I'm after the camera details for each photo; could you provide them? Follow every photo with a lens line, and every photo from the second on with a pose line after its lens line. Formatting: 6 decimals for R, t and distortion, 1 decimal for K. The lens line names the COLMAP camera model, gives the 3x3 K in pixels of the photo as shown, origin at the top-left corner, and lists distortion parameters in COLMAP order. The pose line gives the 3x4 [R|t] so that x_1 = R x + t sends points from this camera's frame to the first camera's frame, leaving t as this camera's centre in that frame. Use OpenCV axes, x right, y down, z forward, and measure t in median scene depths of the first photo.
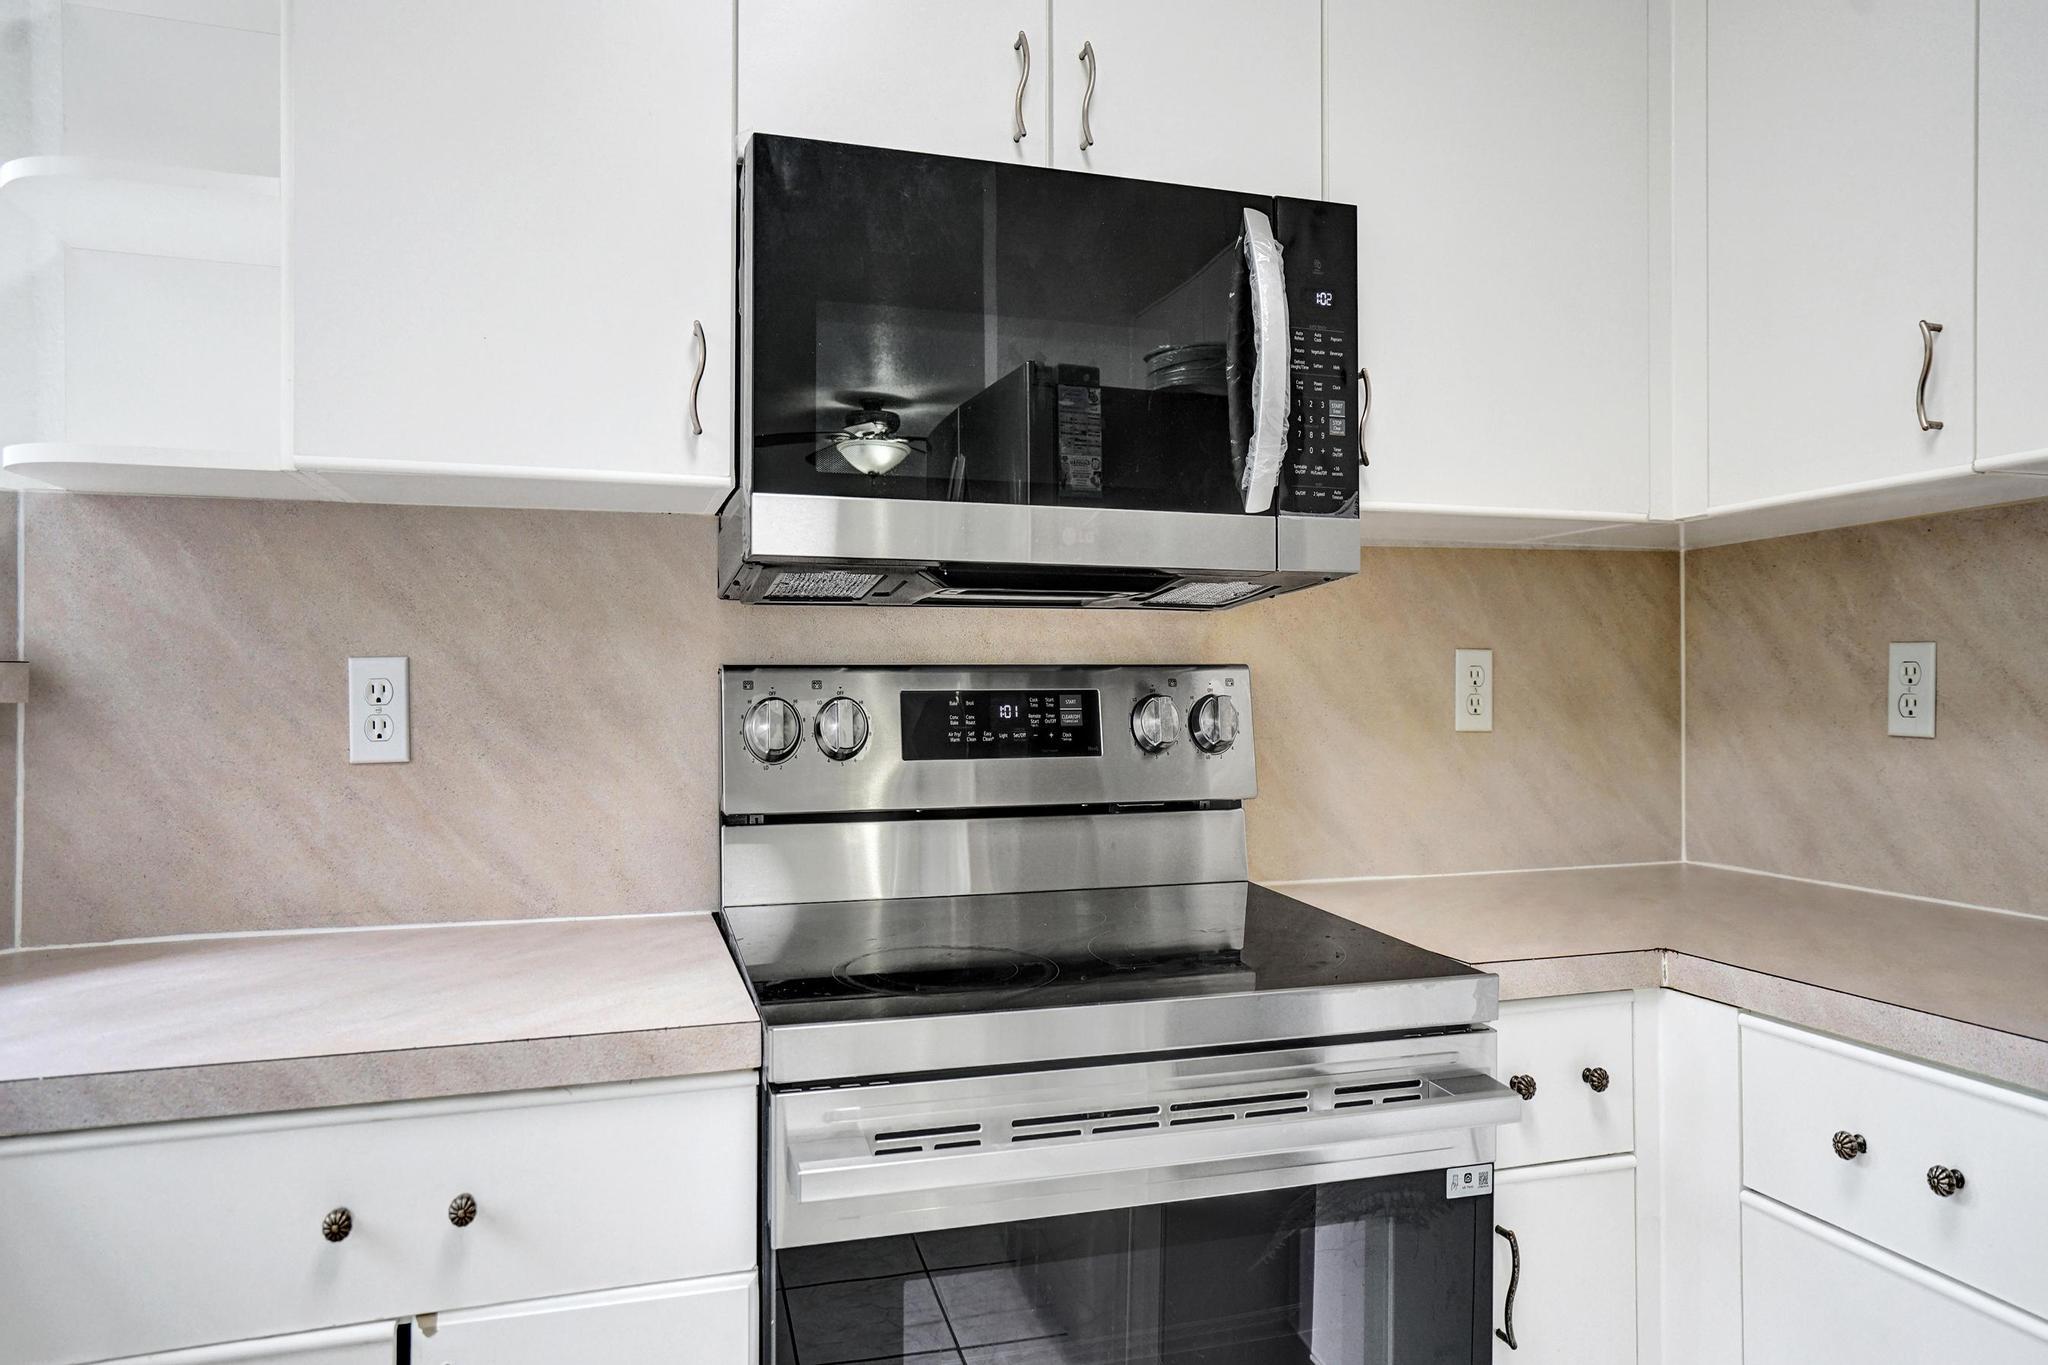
lens RADIAL K [[1349.1, 0, 1024.0], [0, 1349.1, 682.5], [0, 0, 1]] dist [0.000909, 0.001173]
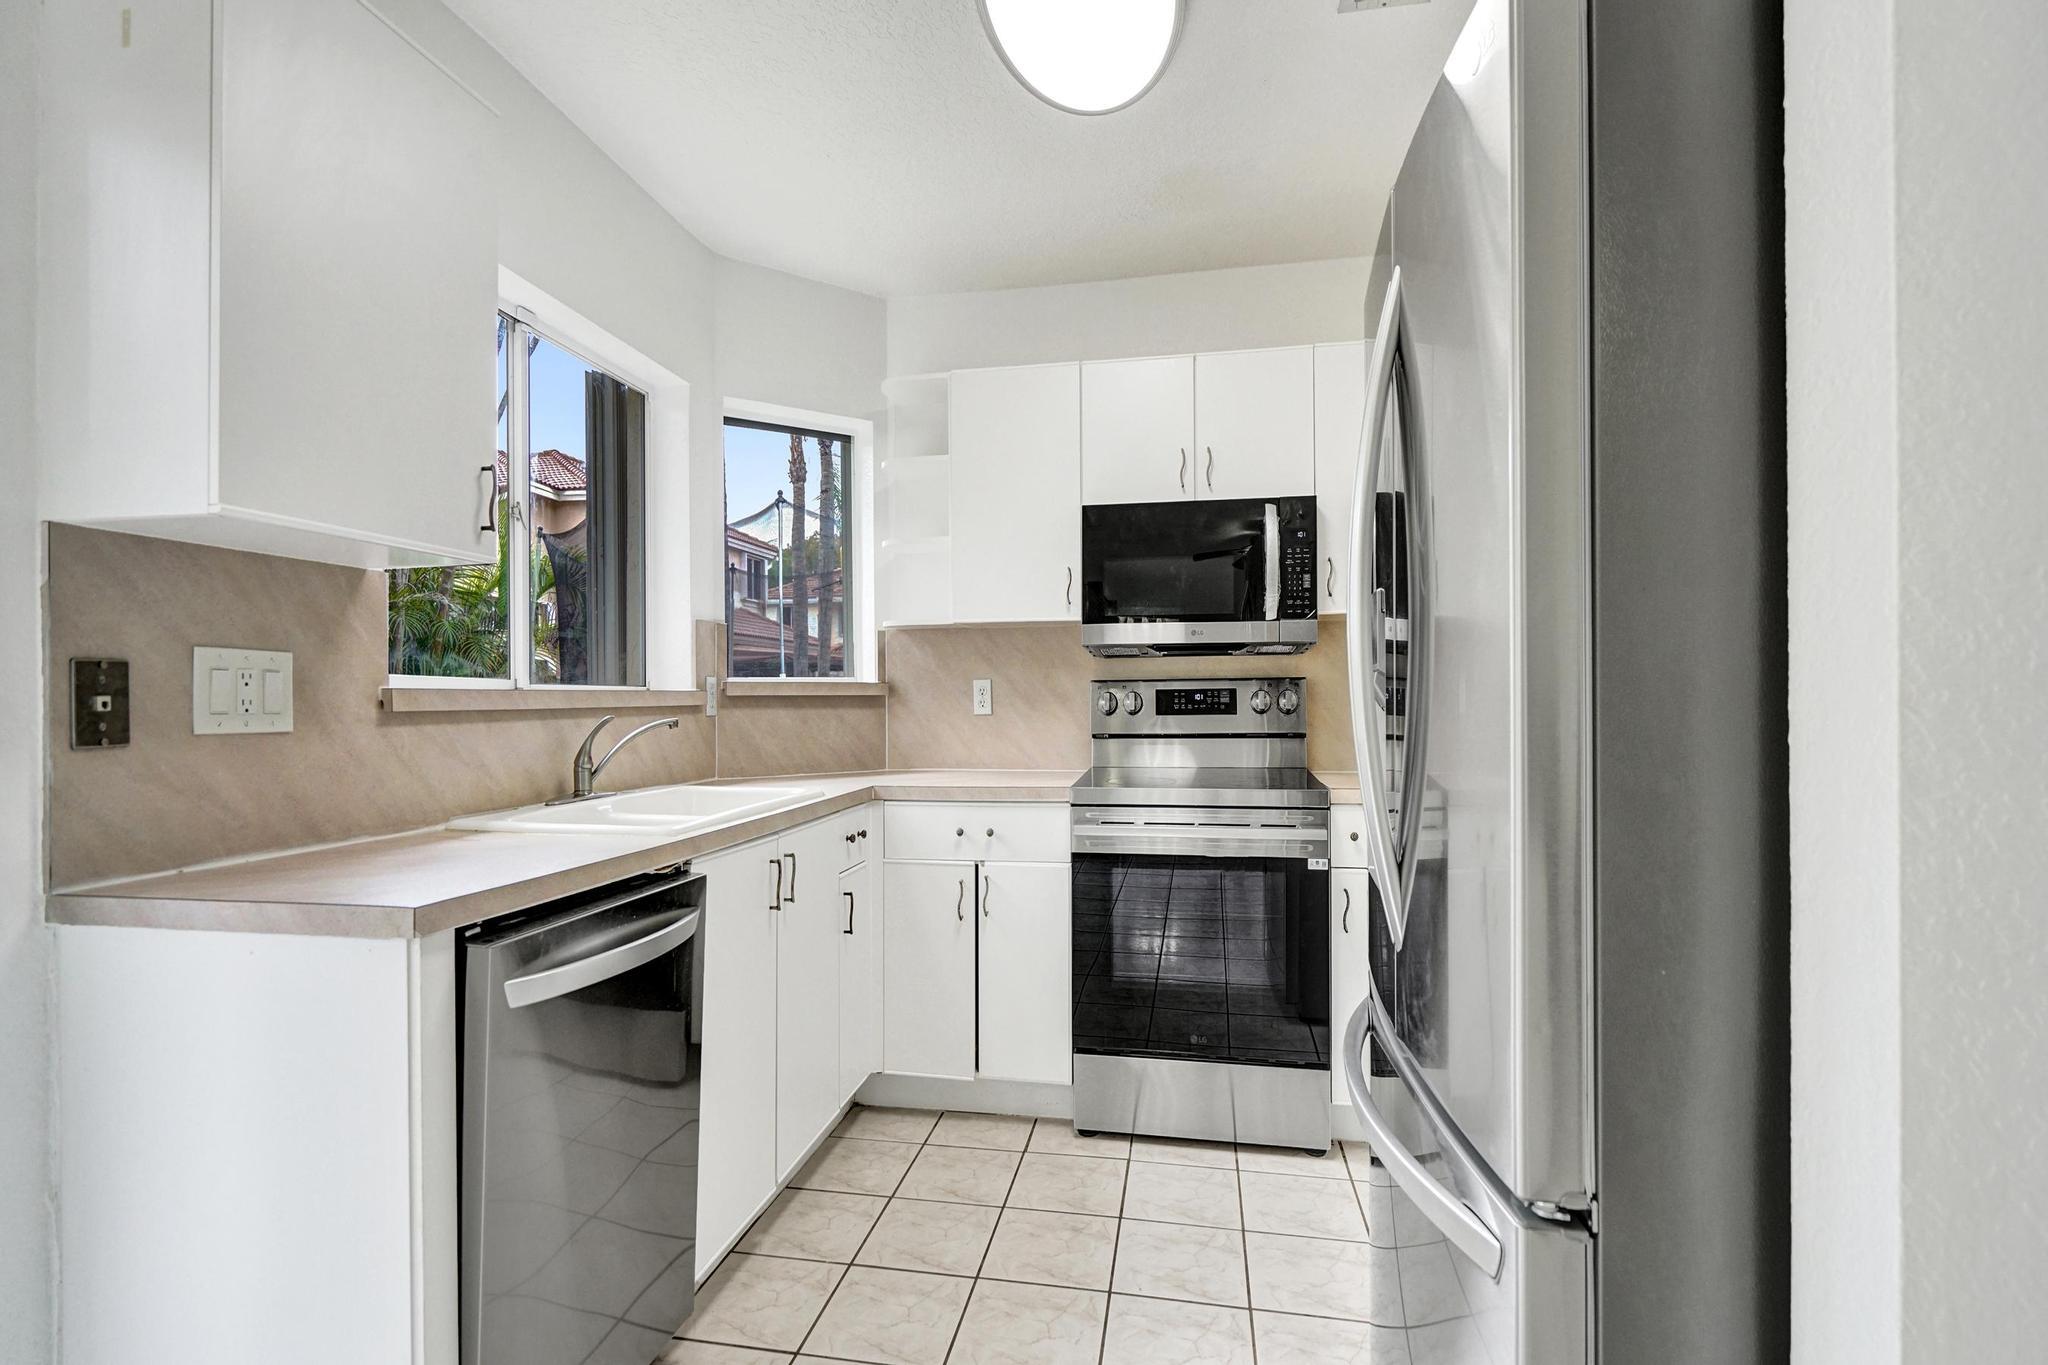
lens RADIAL K [[938.4, 0, 990.2], [0, 938.4, 689.6], [0, 0, 1]] dist [-0.002573, -0.000577]
pose [[0.874131, -0.008431, -0.485618, 0.565168], [0.008558, 0.999961, -0.001956, 0.008157], [0.485616, -0.002446, 0.874169, -0.837699]]
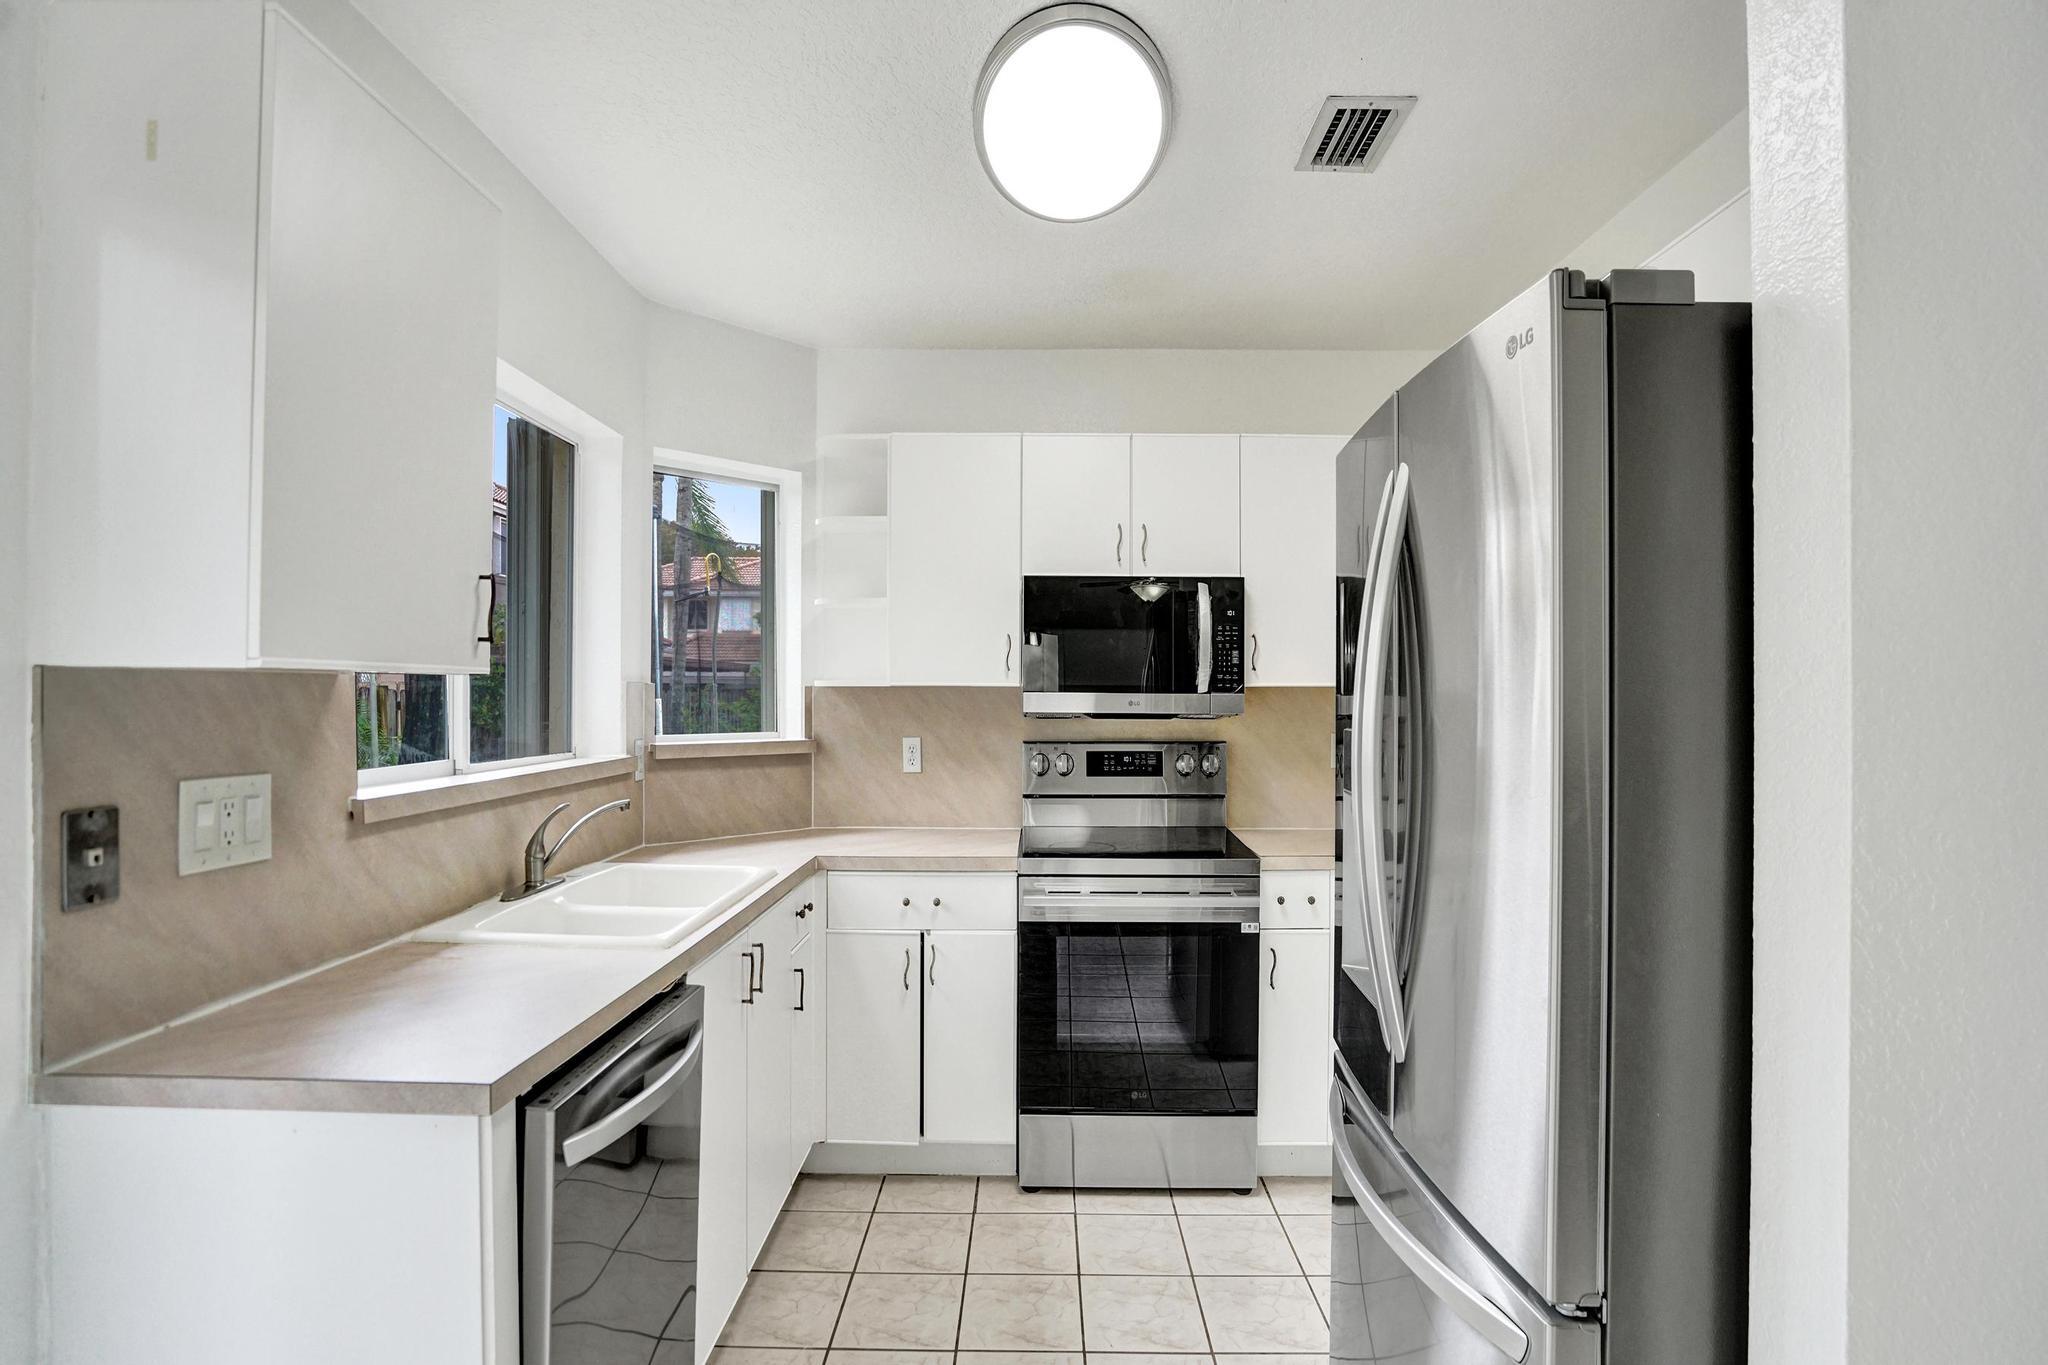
lens RADIAL K [[959.3, 0, 1000.3], [0, 959.3, 684.0], [0, 0, 1]] dist [-0.054108, 0.020402]
pose [[0.944321, -0.000018, -0.329024, 0.416561], [-0.001530, 0.999989, -0.004445, -0.131367], [0.329021, 0.004700, 0.944311, -0.970732]]
